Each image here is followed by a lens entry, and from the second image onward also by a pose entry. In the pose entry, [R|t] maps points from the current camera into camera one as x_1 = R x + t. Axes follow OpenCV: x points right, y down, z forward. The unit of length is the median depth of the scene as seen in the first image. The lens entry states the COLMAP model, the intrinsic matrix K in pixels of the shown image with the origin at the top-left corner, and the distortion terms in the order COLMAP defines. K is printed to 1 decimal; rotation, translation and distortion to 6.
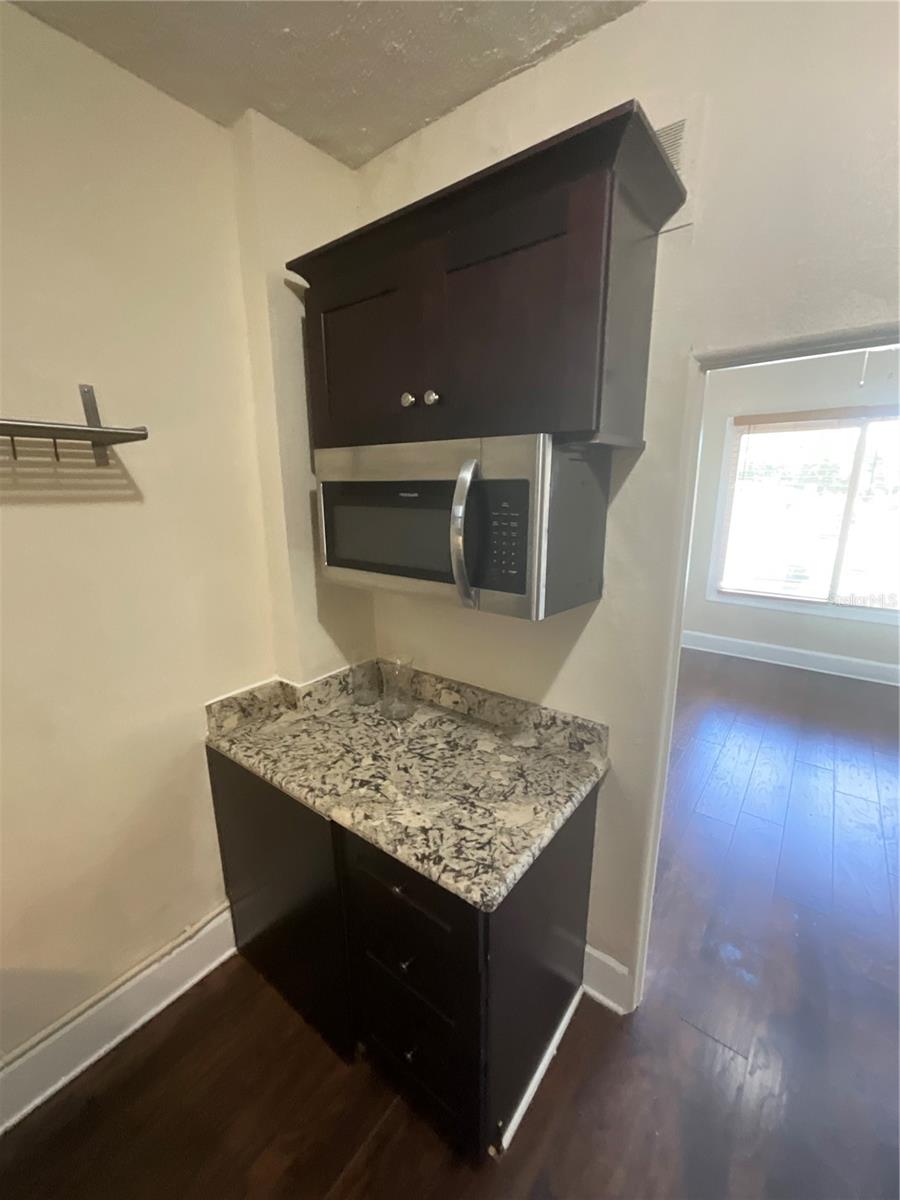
lens RADIAL K [[490.4, 0, 450.0], [0, 490.4, 600.0], [0, 0, 1]] dist [-0.033632, 0.024562]
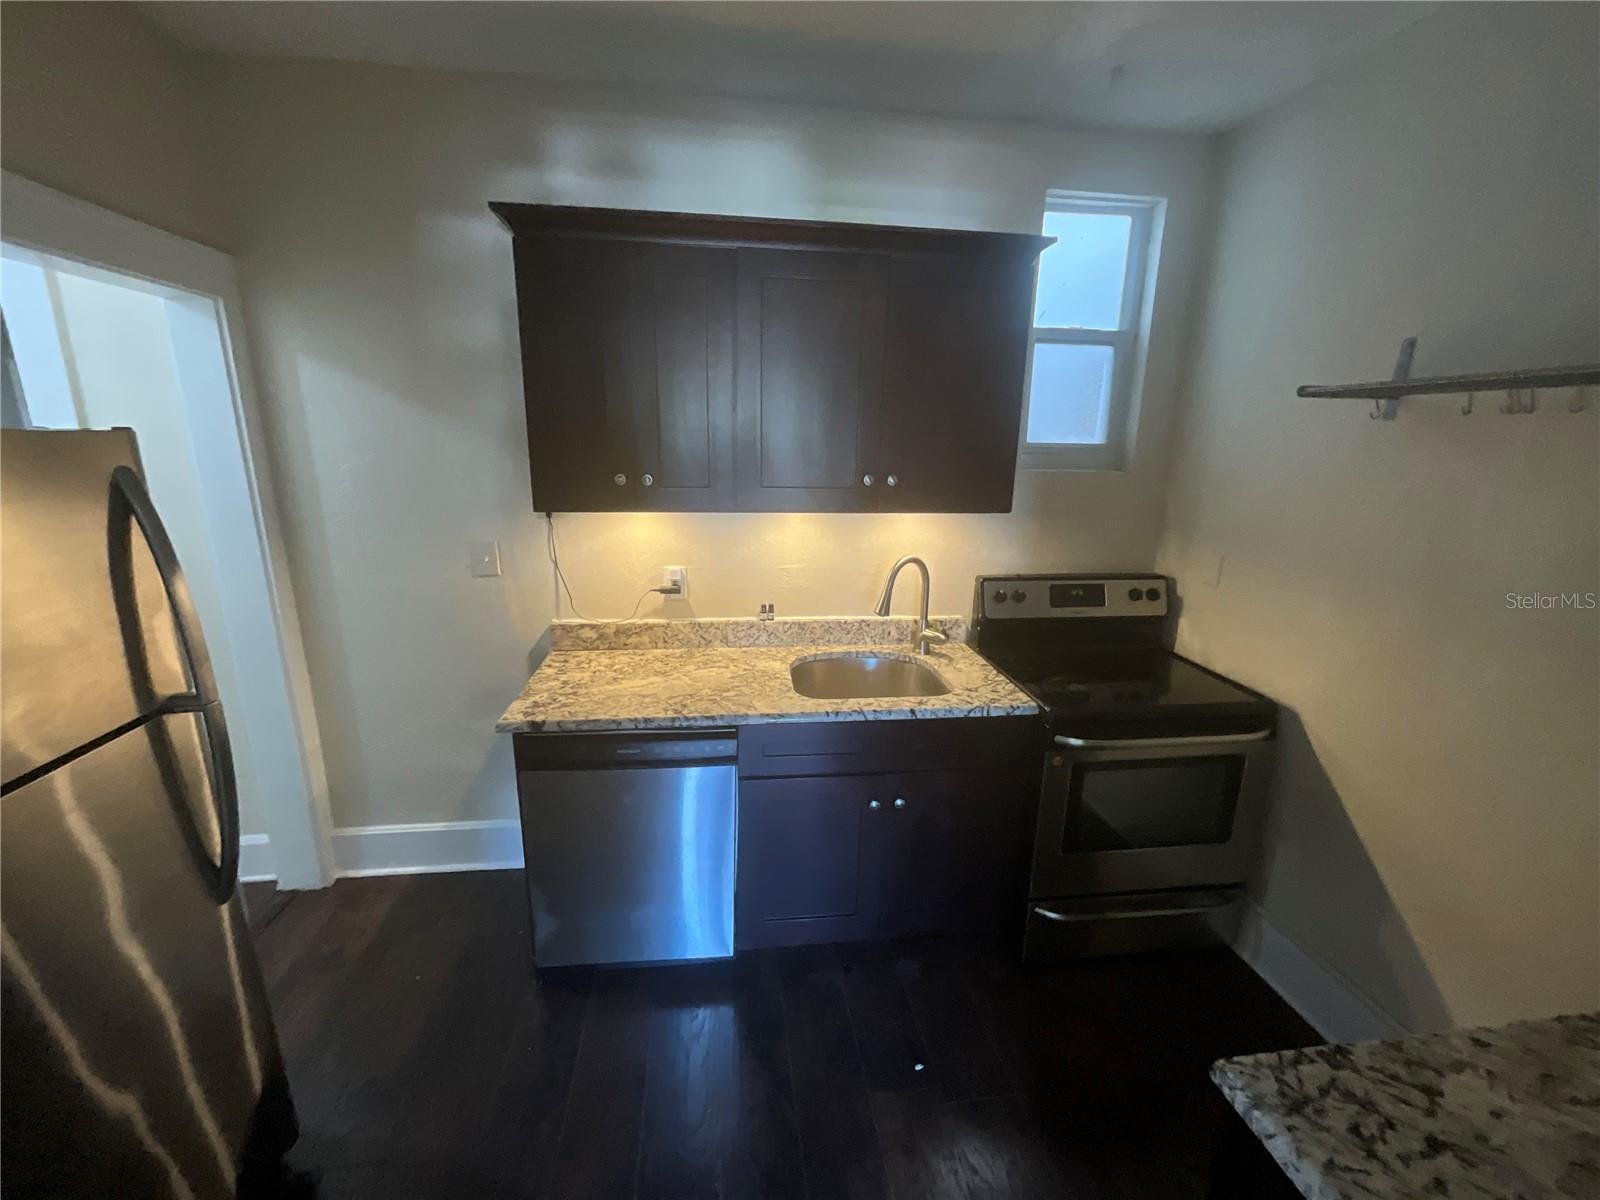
lens RADIAL K [[644.6, 0, 800.0], [0, 644.6, 600.0], [0, 0, 1]] dist [0.000231, -0.000050]
pose [[-0.709794, 0.161067, -0.685747, 0.624939], [-0.178594, 0.900550, 0.396376, -0.120830], [0.681393, 0.403816, -0.610440, 0.569823]]
